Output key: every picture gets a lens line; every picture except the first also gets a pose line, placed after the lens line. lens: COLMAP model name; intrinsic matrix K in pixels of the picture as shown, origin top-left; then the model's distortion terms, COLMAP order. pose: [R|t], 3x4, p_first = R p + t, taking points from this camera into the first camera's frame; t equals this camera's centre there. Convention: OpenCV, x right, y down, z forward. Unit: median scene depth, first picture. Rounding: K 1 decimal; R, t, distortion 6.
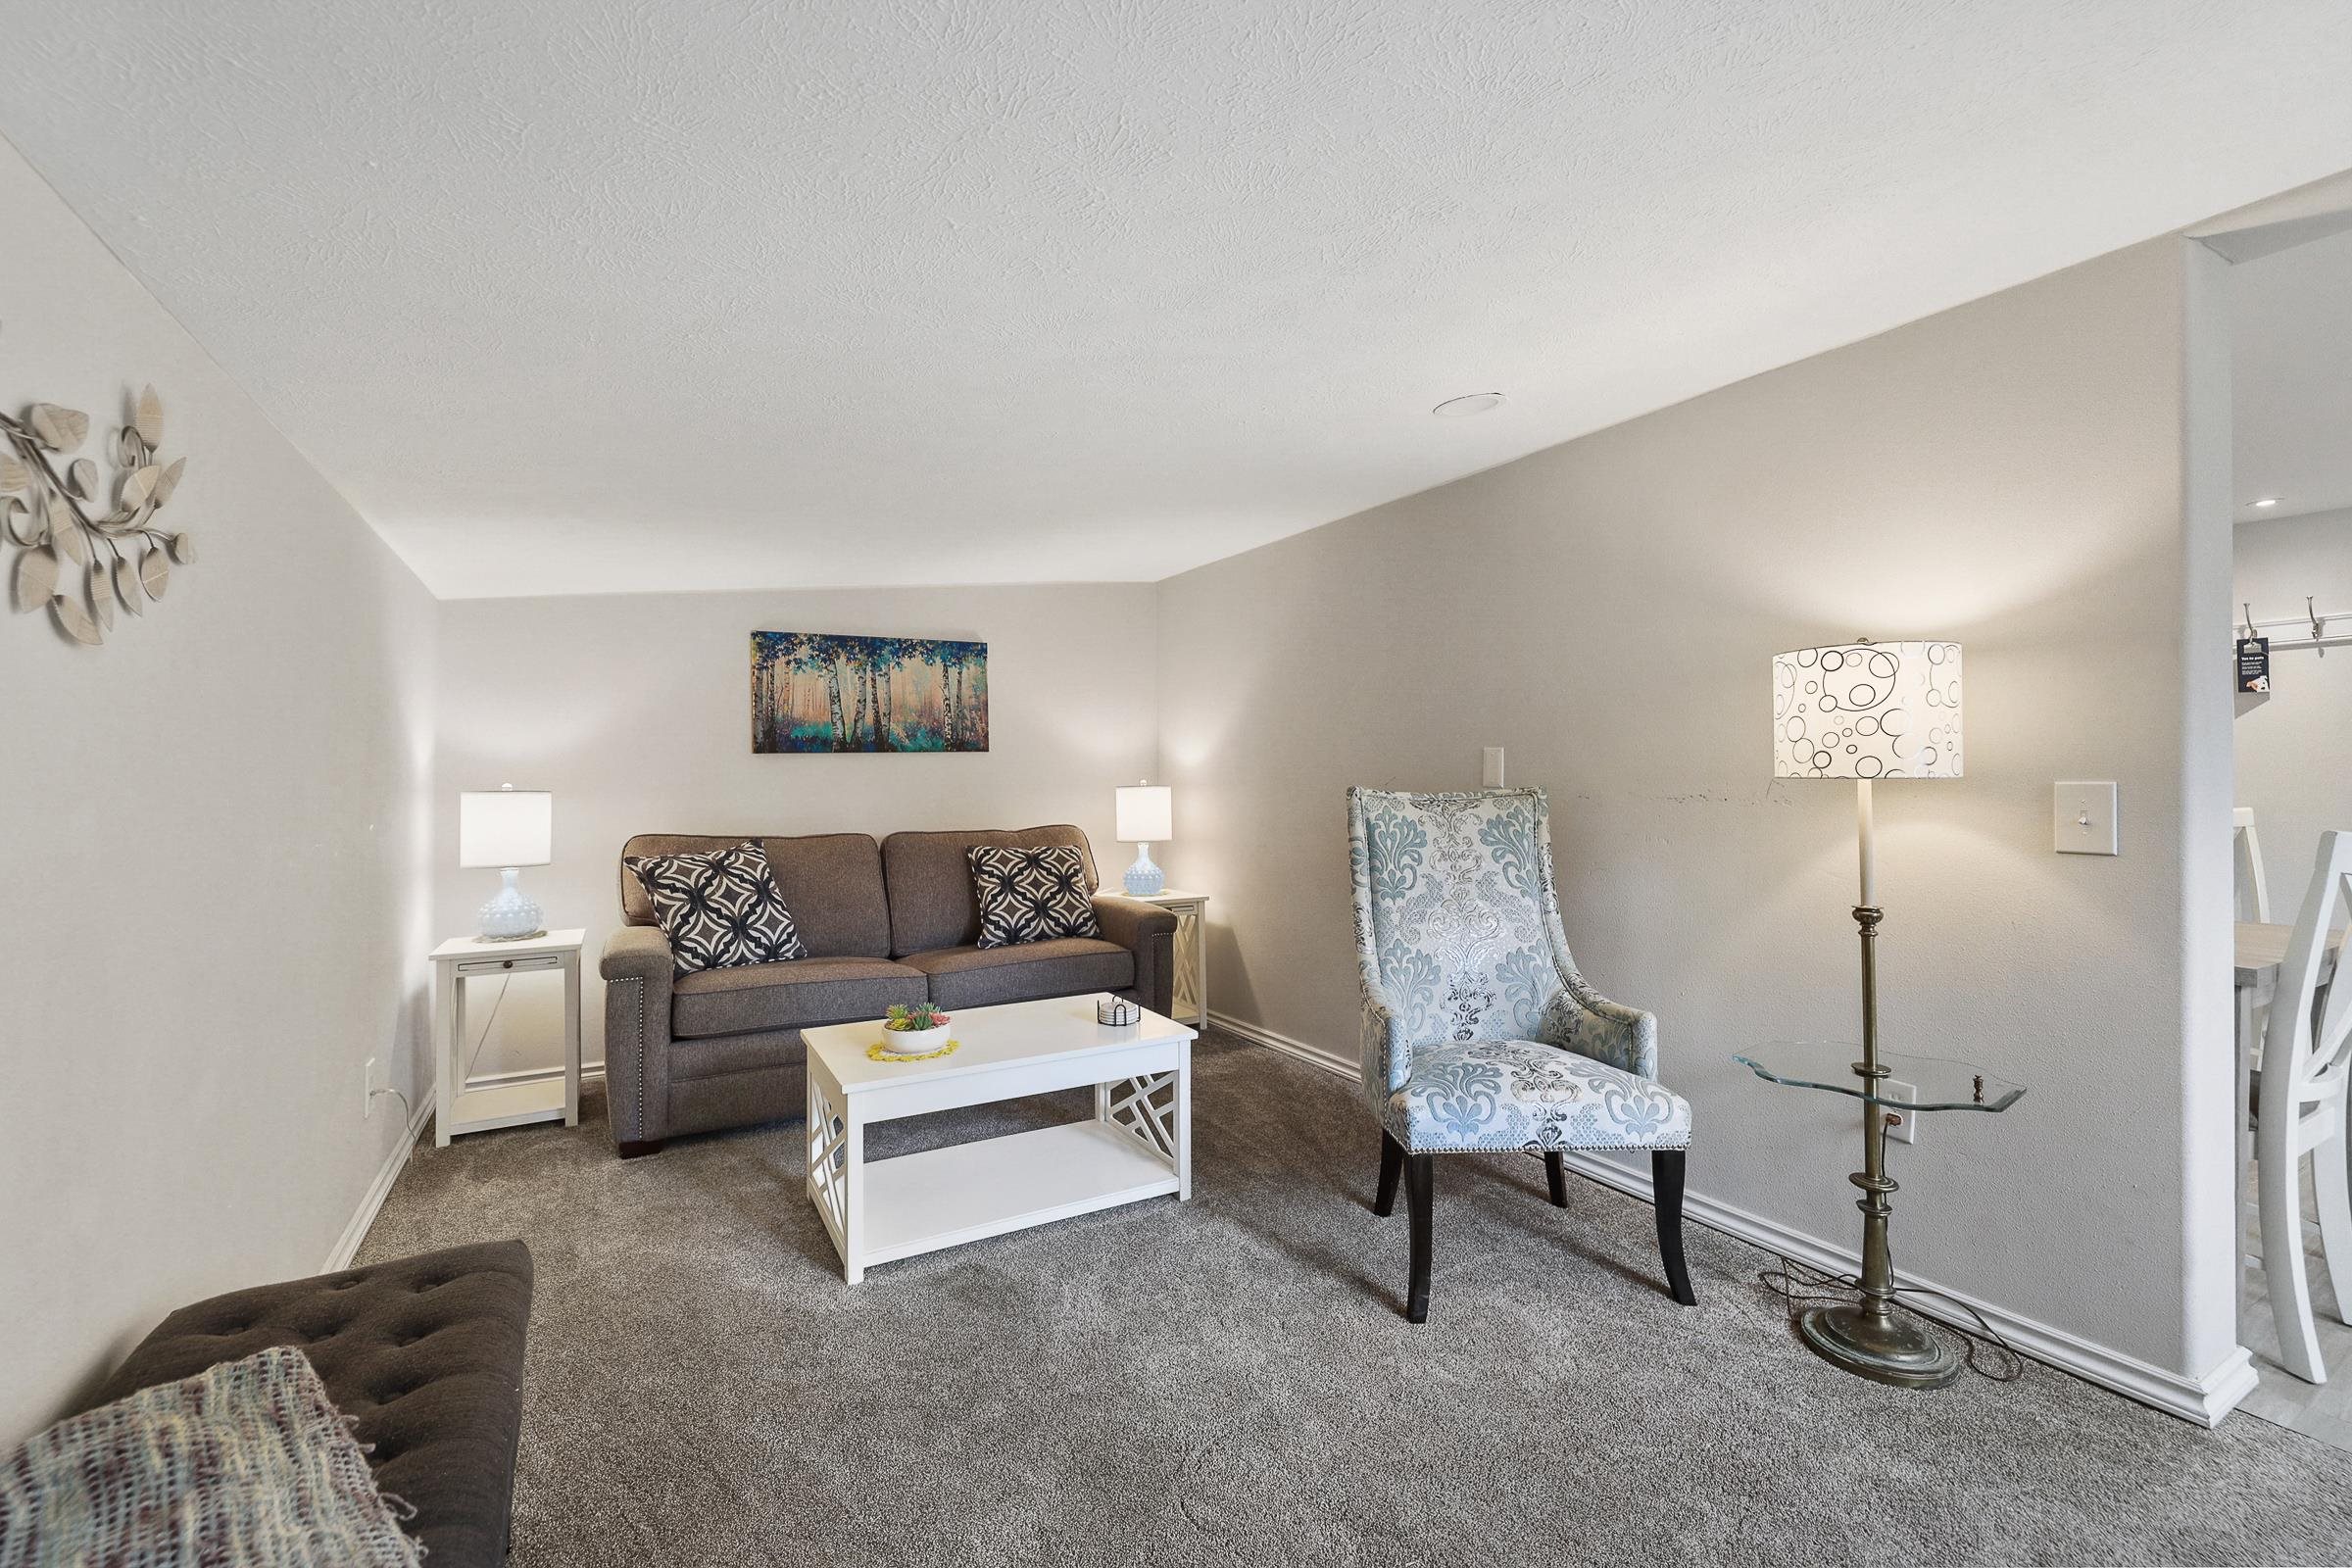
lens RADIAL K [[991.1, 0, 1188.0], [0, 991.1, 777.5], [0, 0, 1]] dist [-0.002078, -0.000584]
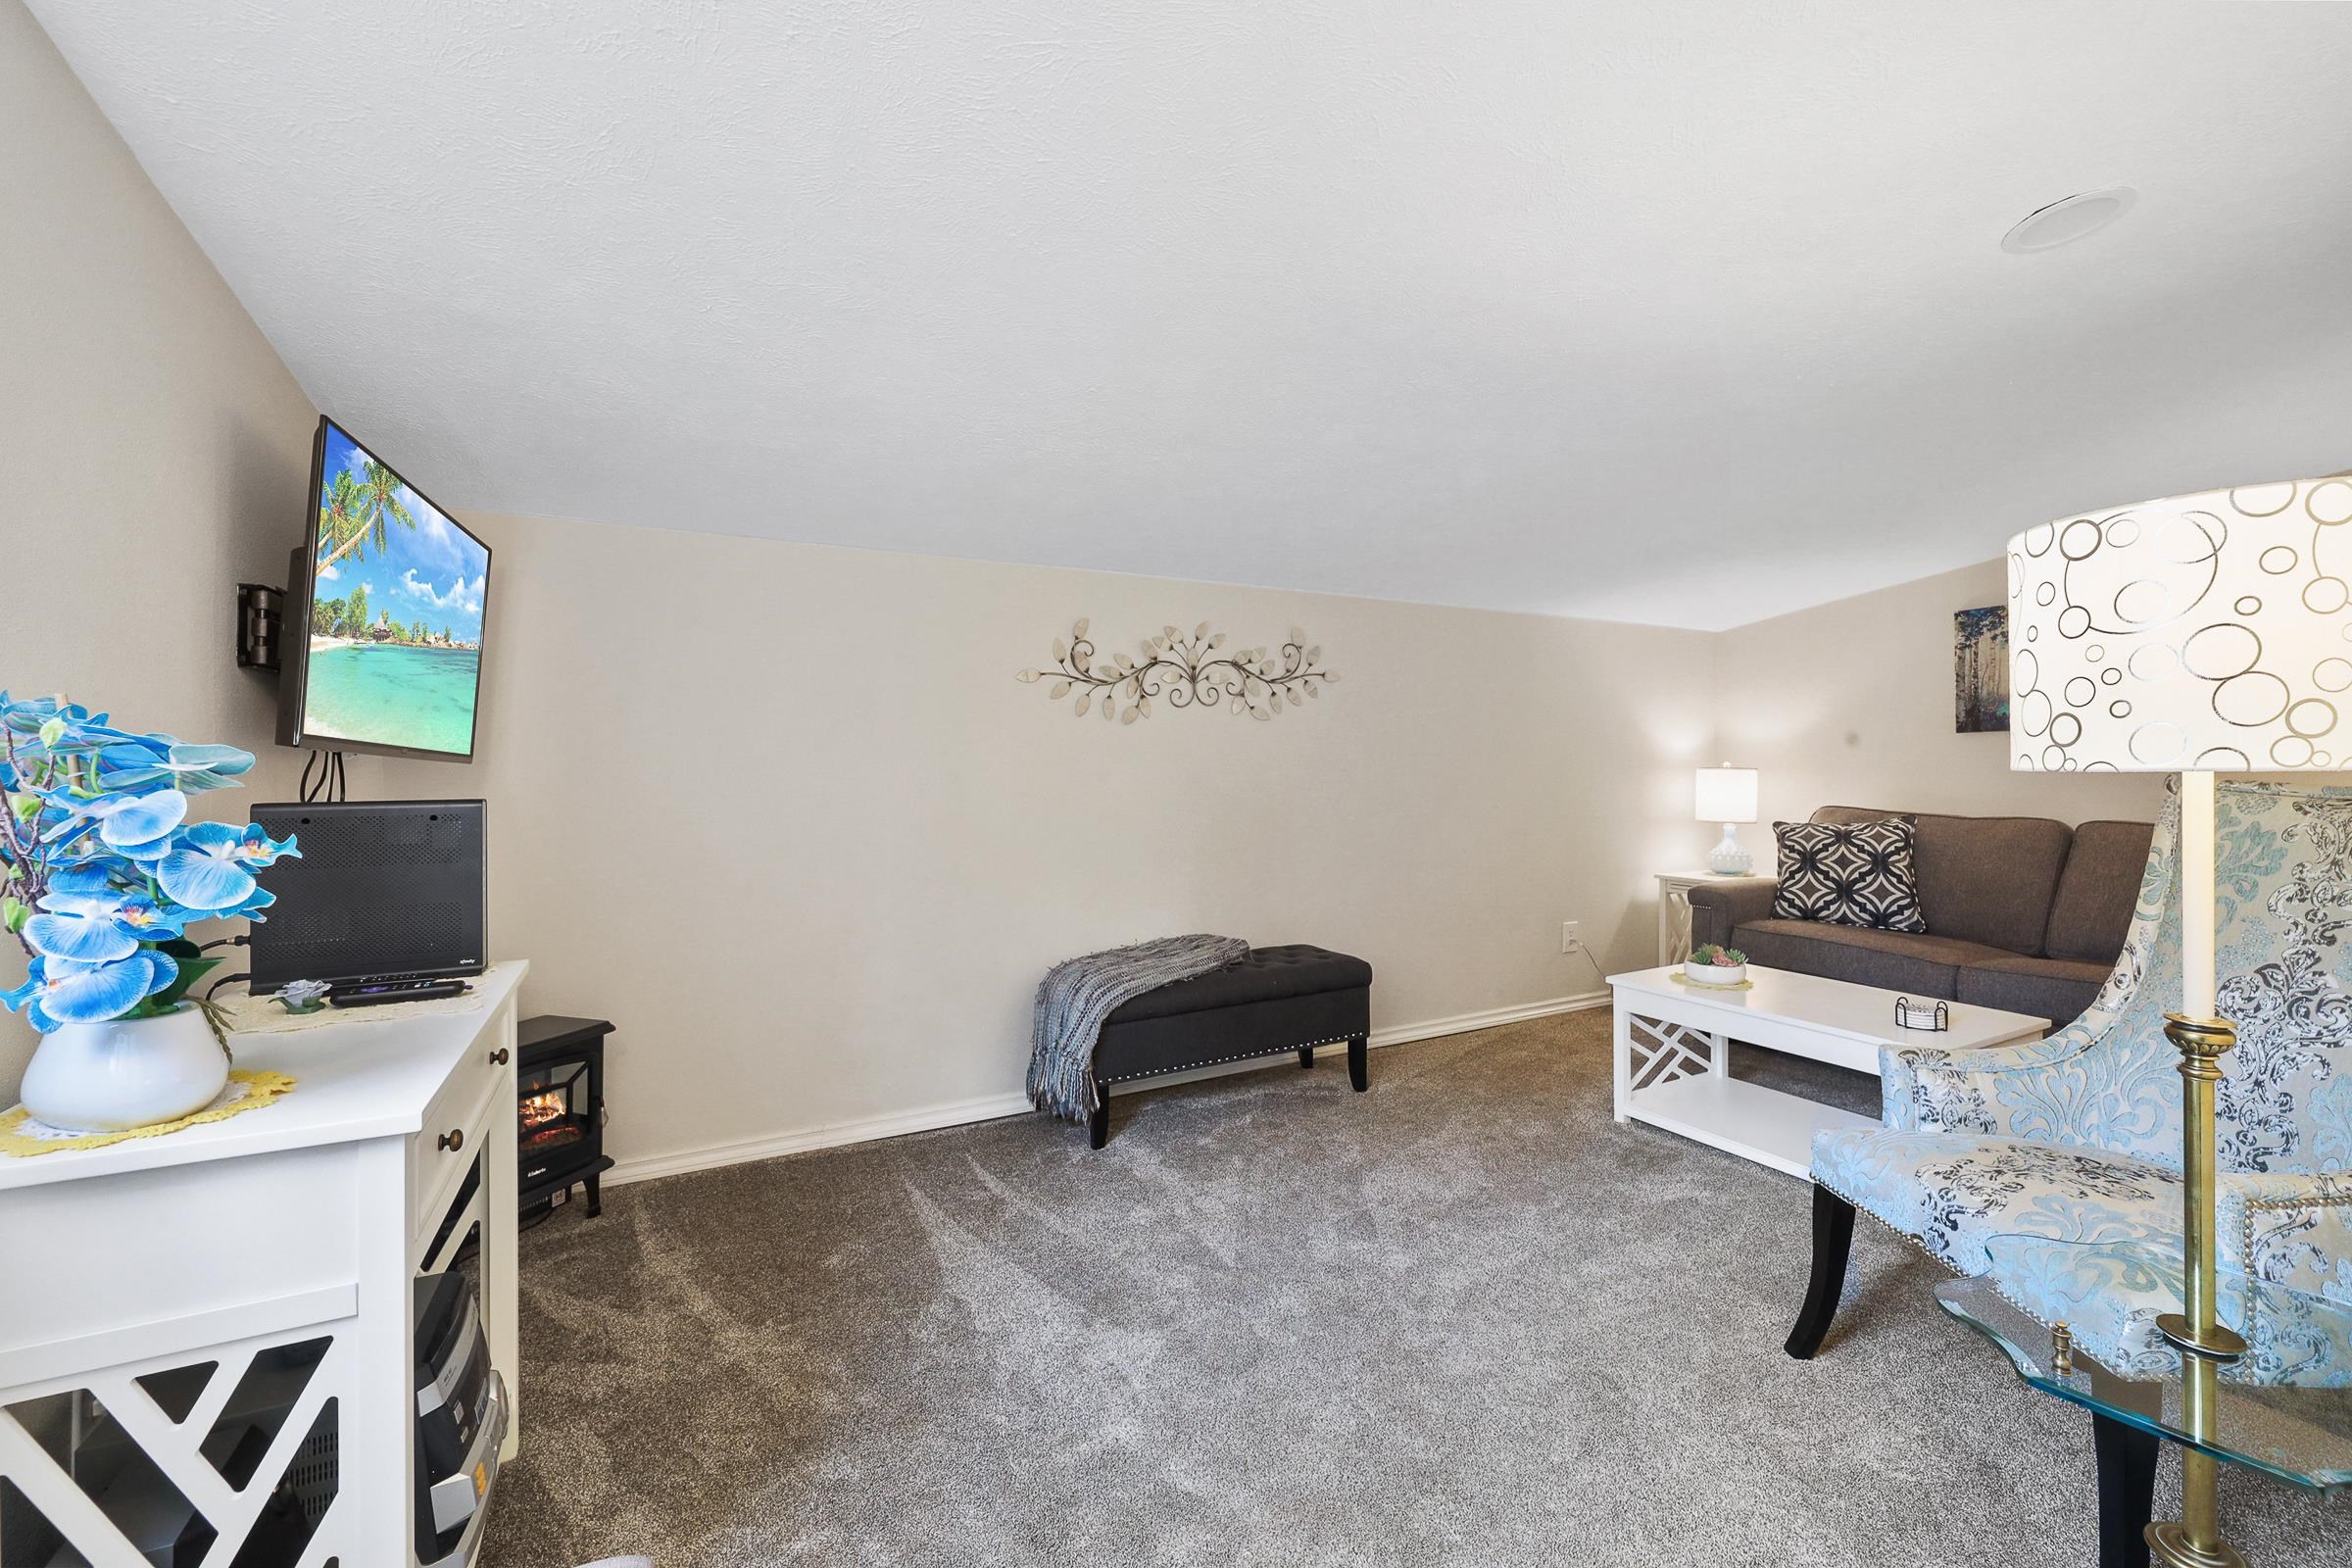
lens RADIAL K [[991.1, 0, 1188.0], [0, 991.1, 777.5], [0, 0, 1]] dist [-0.002078, -0.000584]
pose [[-0.083251, 0.017989, -0.996366, 0.721829], [0.008299, 0.999815, 0.017358, -0.003374], [0.996494, -0.006824, -0.083385, 0.345185]]
